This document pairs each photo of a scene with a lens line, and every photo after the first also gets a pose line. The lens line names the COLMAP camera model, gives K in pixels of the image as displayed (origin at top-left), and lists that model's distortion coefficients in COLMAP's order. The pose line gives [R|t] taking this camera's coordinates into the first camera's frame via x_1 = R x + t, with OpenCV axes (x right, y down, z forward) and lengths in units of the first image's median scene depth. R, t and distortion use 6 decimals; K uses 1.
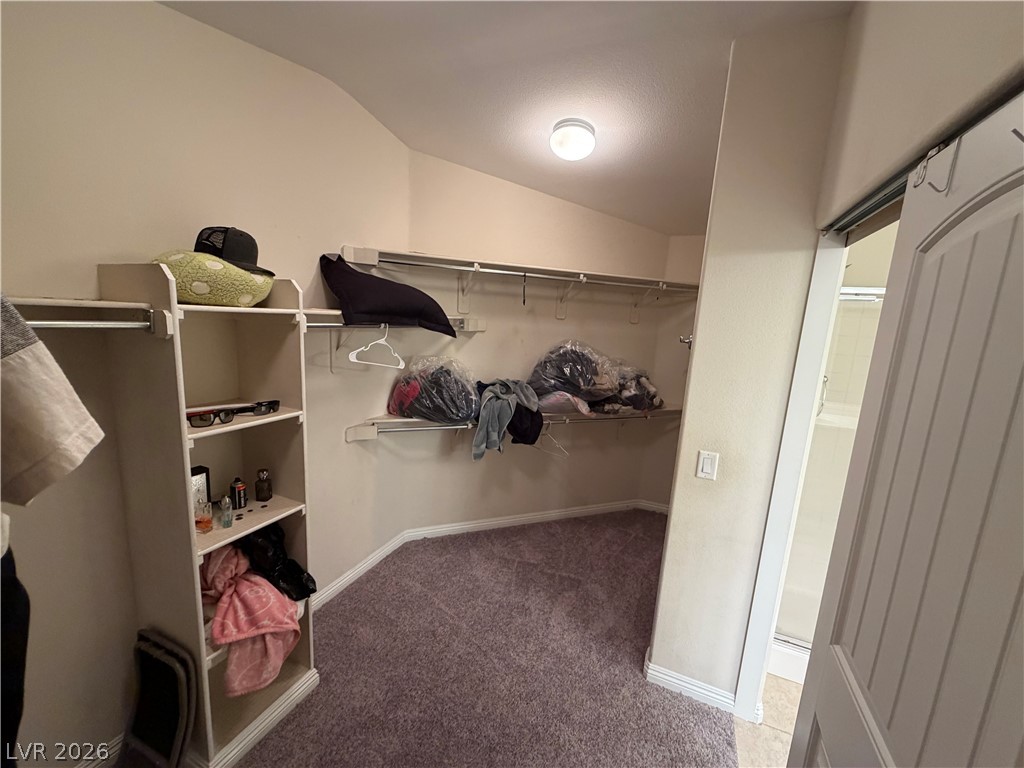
lens RADIAL K [[410.5, 0, 511.2], [0, 410.5, 384.1], [0, 0, 1]] dist [-0.008436, 0.000916]
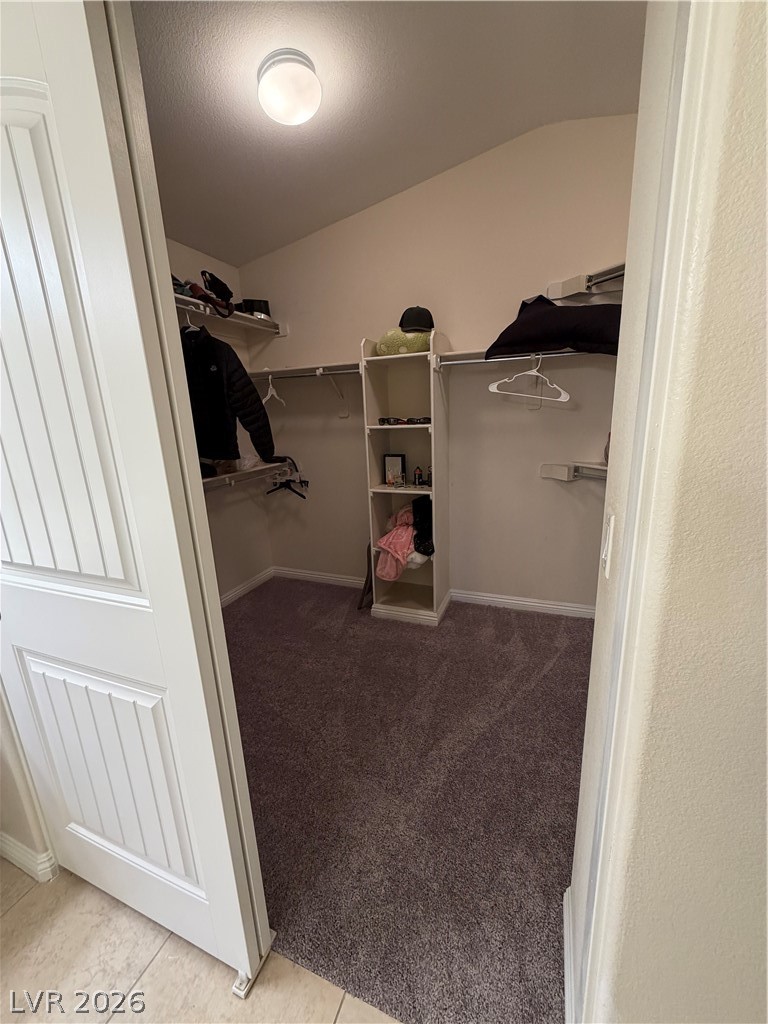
lens RADIAL K [[410.5, 0, 385.2], [0, 410.5, 510.8], [0, 0, 1]] dist [-0.008436, 0.000916]
pose [[0.028415, 0.187806, -0.981795, 0.812190], [-0.119382, 0.975799, 0.183203, 0.098480], [0.992442, 0.112003, 0.050148, 0.672029]]
